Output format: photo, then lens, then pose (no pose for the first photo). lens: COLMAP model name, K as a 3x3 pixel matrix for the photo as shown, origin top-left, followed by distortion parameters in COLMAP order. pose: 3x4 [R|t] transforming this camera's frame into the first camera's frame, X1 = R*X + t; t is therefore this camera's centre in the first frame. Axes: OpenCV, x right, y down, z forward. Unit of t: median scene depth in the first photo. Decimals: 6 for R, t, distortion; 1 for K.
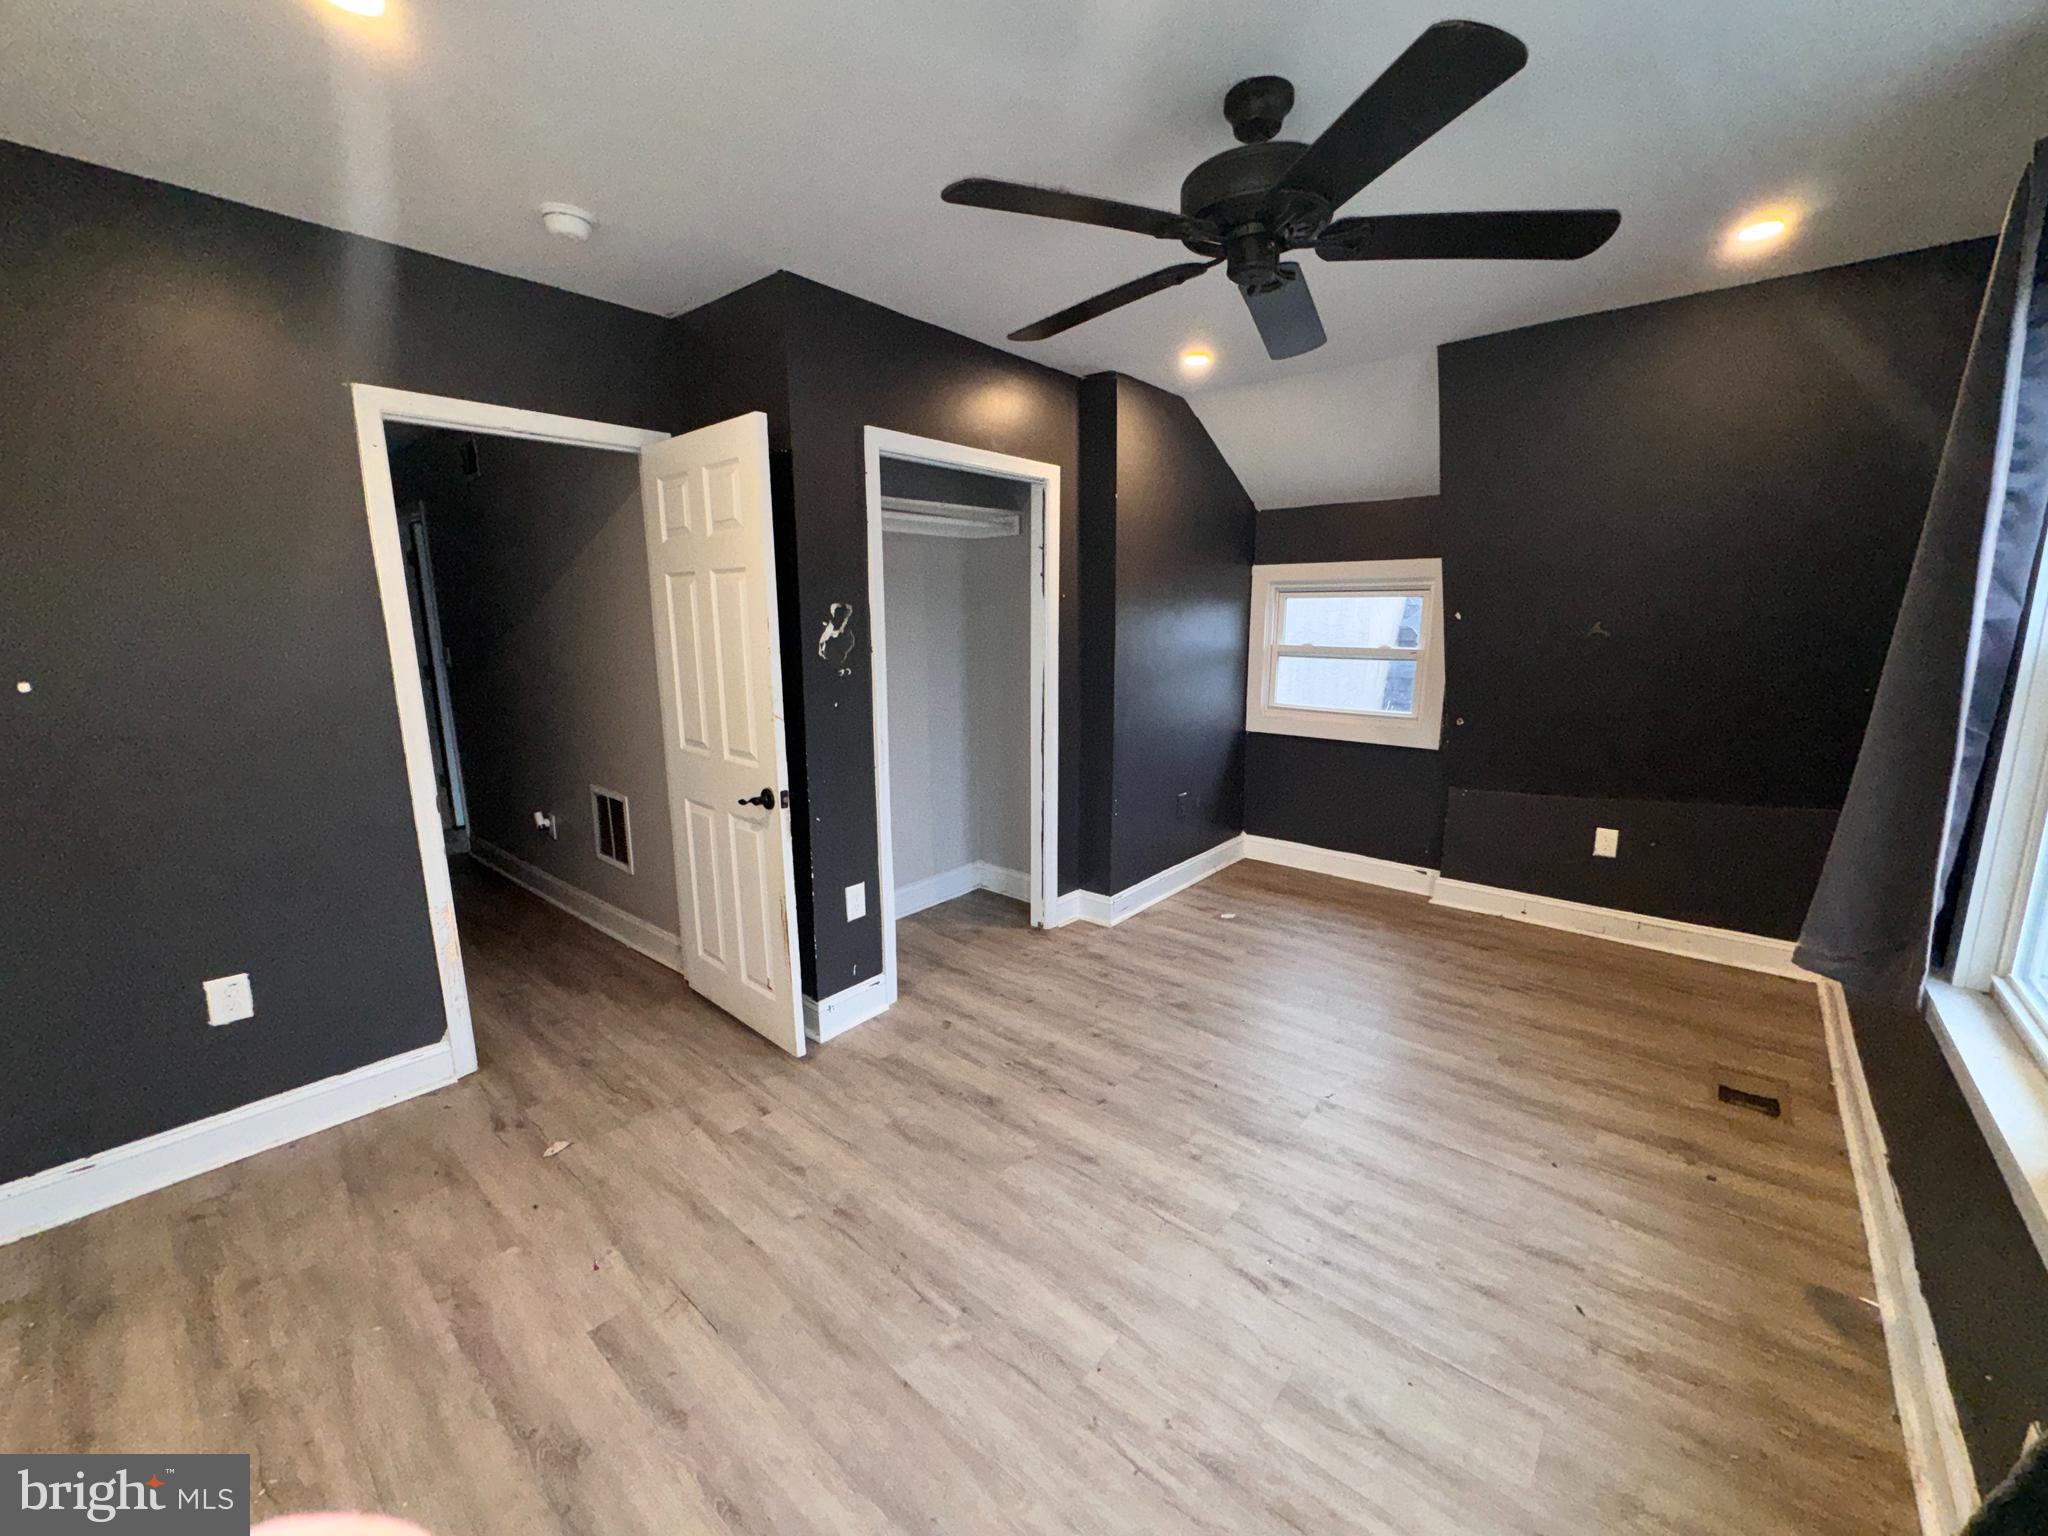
lens RADIAL K [[816.4, 0, 1019.6], [0, 816.4, 769.2], [0, 0, 1]] dist [-0.003951, -0.000081]
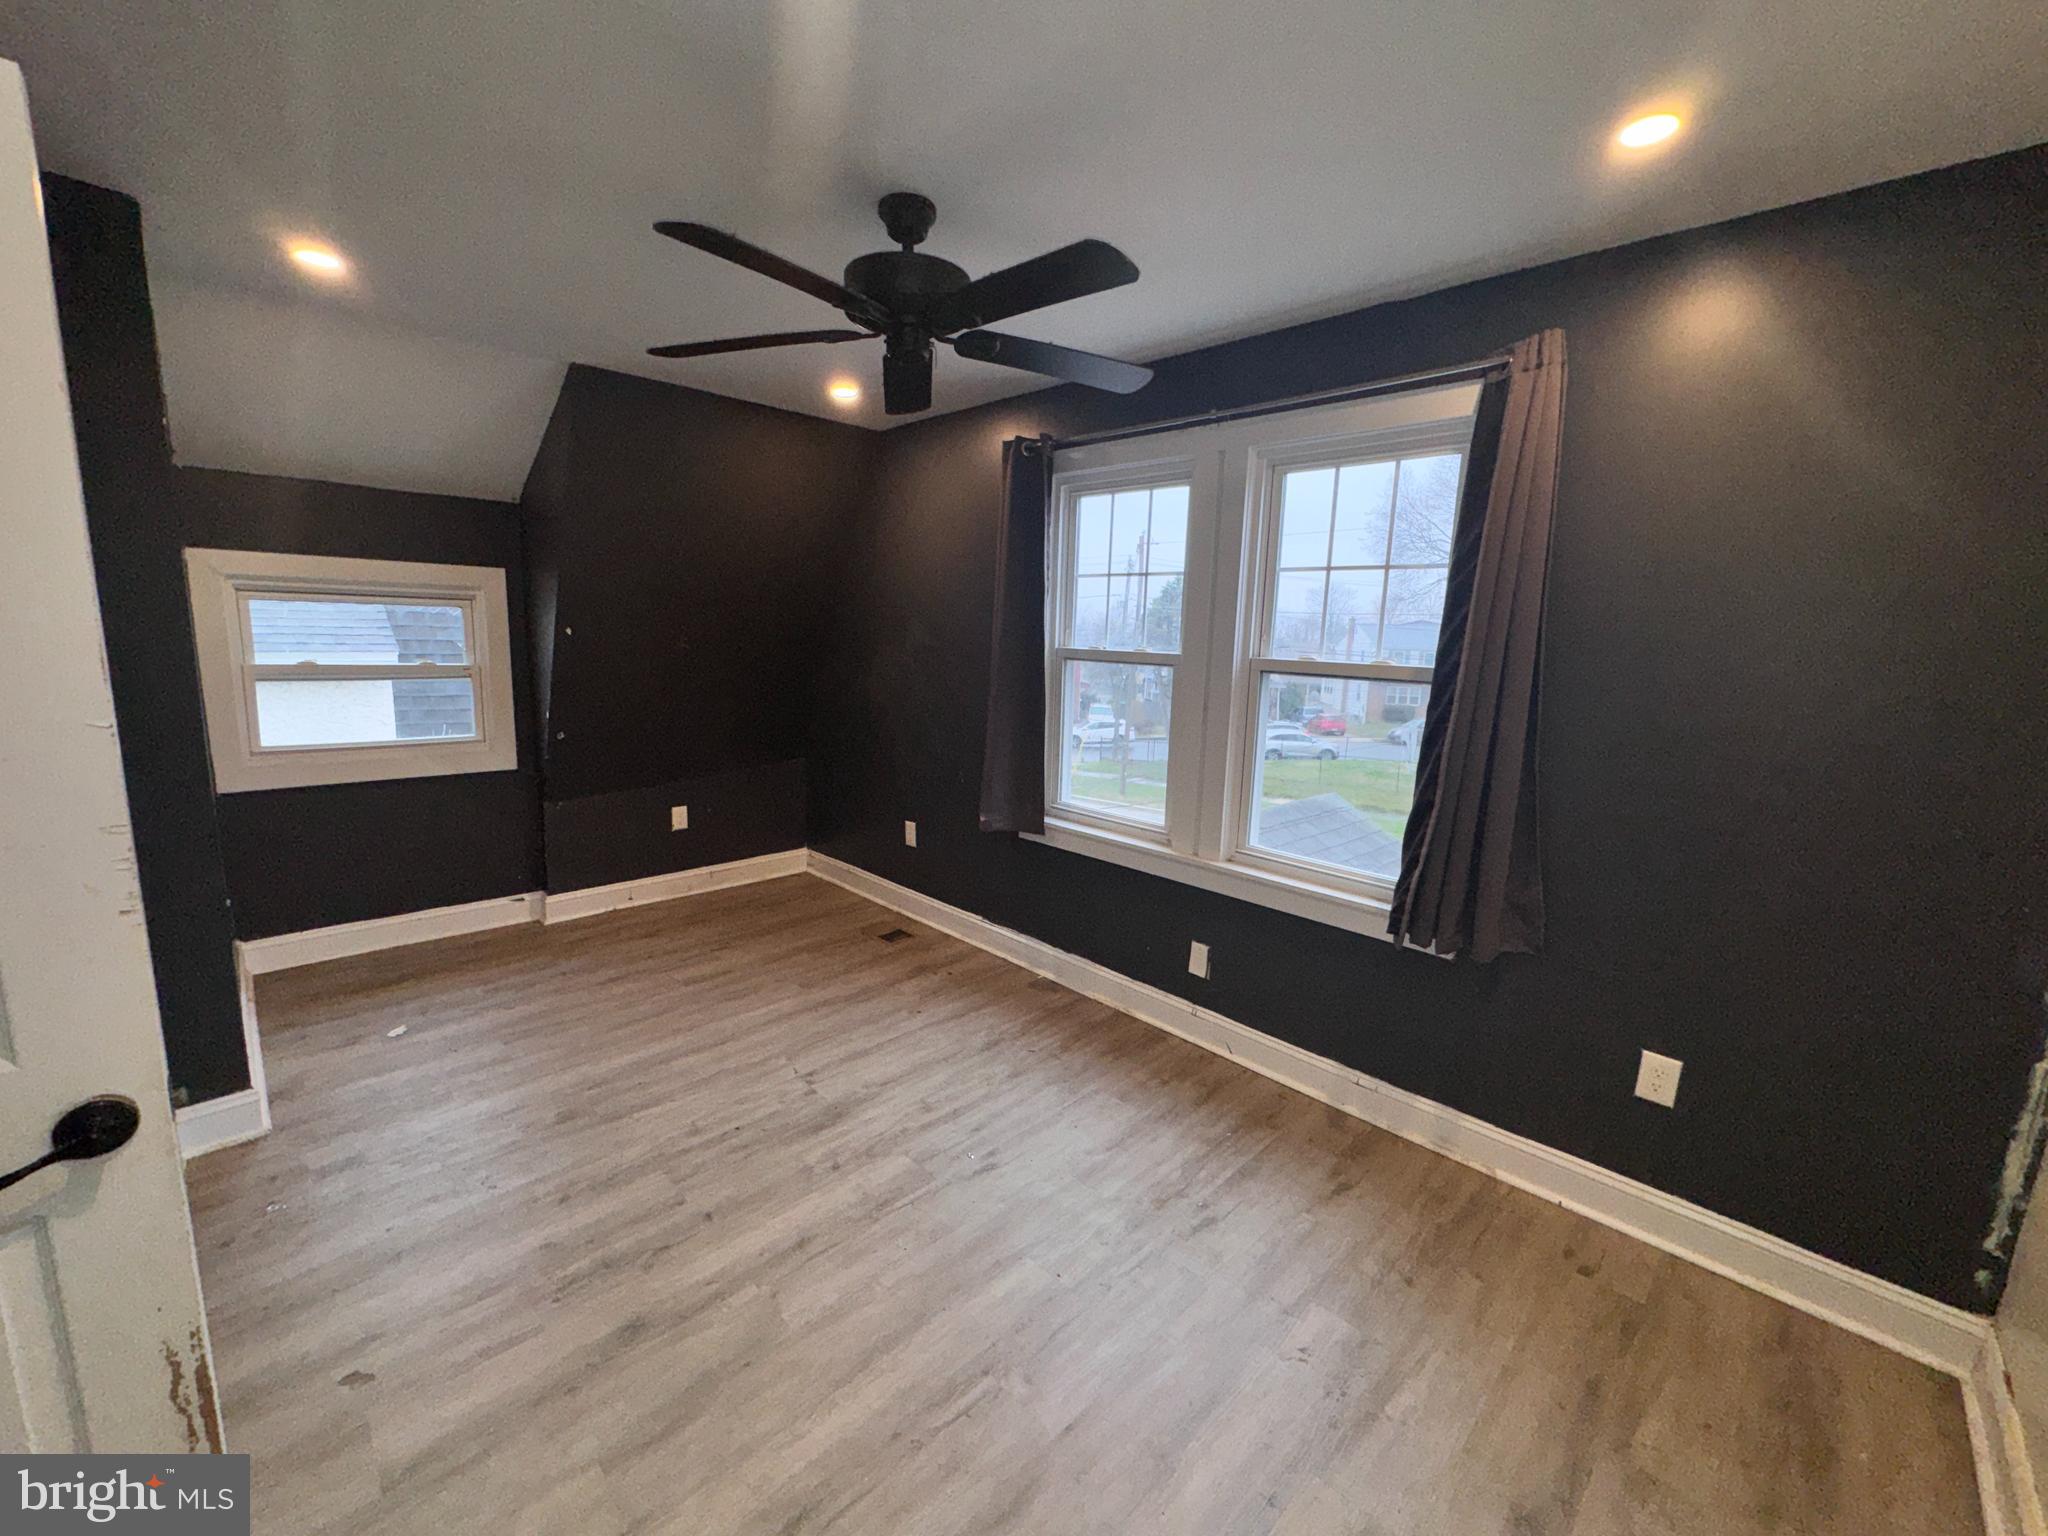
lens RADIAL K [[816.4, 0, 1019.6], [0, 816.4, 769.2], [0, 0, 1]] dist [-0.003951, -0.000081]
pose [[0.078753, -0.158924, 0.984145, -0.614461], [0.159001, 0.976576, 0.144978, -0.110843], [-0.984132, 0.145062, 0.102178, 0.522482]]
